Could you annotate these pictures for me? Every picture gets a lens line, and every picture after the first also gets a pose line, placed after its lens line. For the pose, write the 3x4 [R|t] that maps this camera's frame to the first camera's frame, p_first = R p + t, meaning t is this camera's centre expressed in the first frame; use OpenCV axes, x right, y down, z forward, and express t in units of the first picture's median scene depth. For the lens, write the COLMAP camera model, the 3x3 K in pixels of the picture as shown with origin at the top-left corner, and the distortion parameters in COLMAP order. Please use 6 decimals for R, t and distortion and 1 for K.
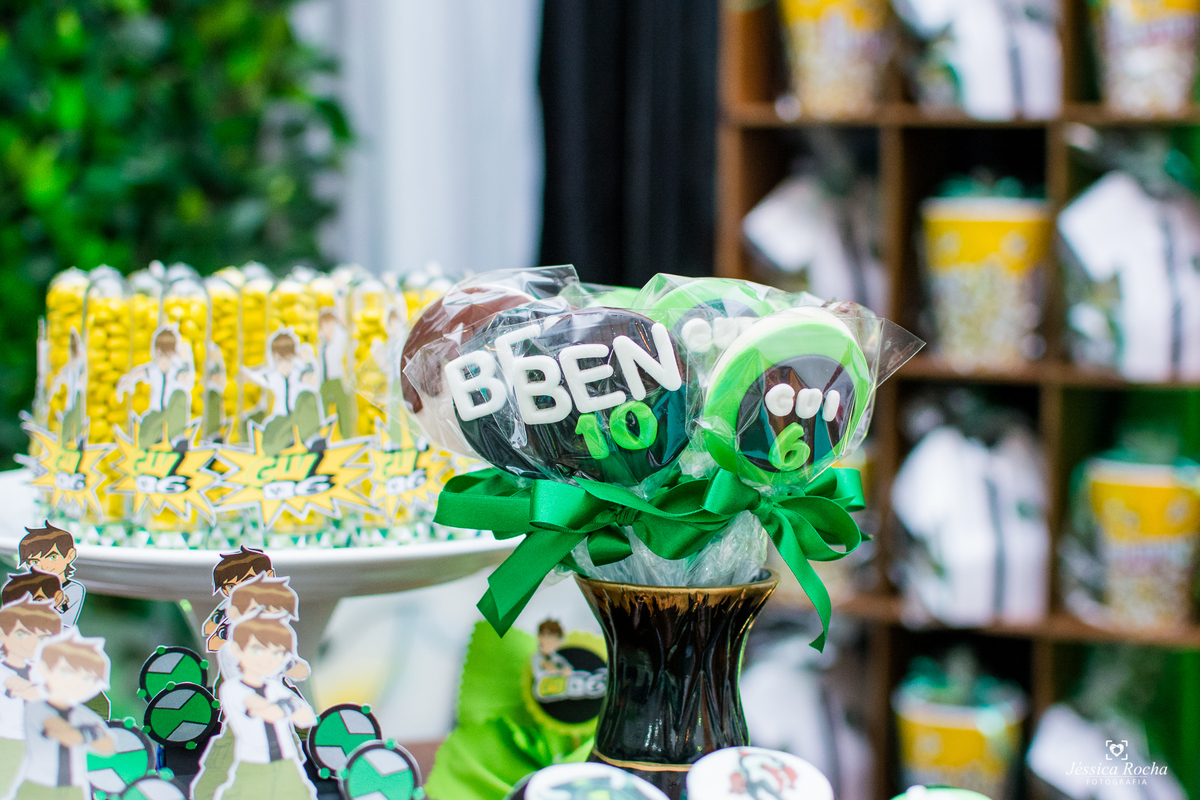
lens RADIAL K [[1953.2, 0, 600.0], [0, 1953.2, 400.0], [0, 0, 1]] dist [-0.175894, 0.050793]
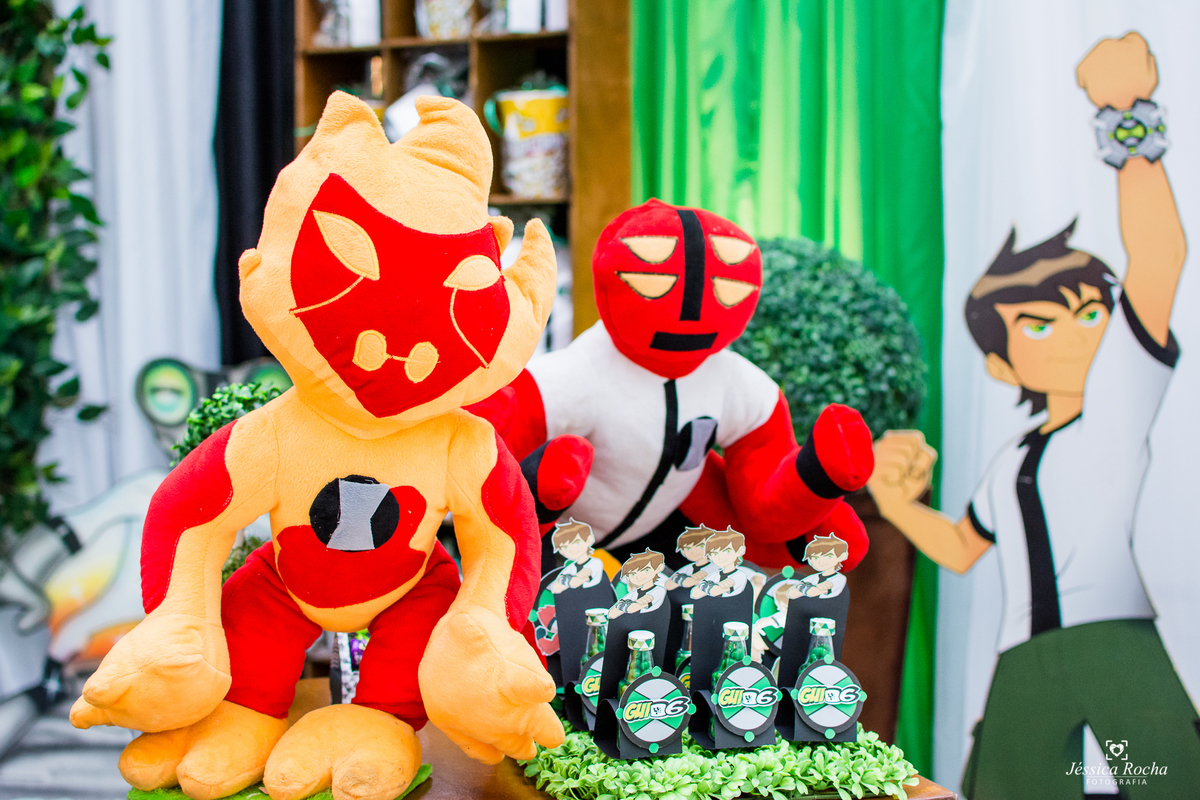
lens RADIAL K [[1869.9, 0, 600.0], [0, 1869.9, 400.0], [0, 0, 1]] dist [-0.184132, 0.127048]
pose [[0.998617, -0.008705, -0.051855, 1.113984], [0.007688, 0.999775, -0.019786, 0.131302], [0.052015, 0.019360, 0.998459, -1.440913]]
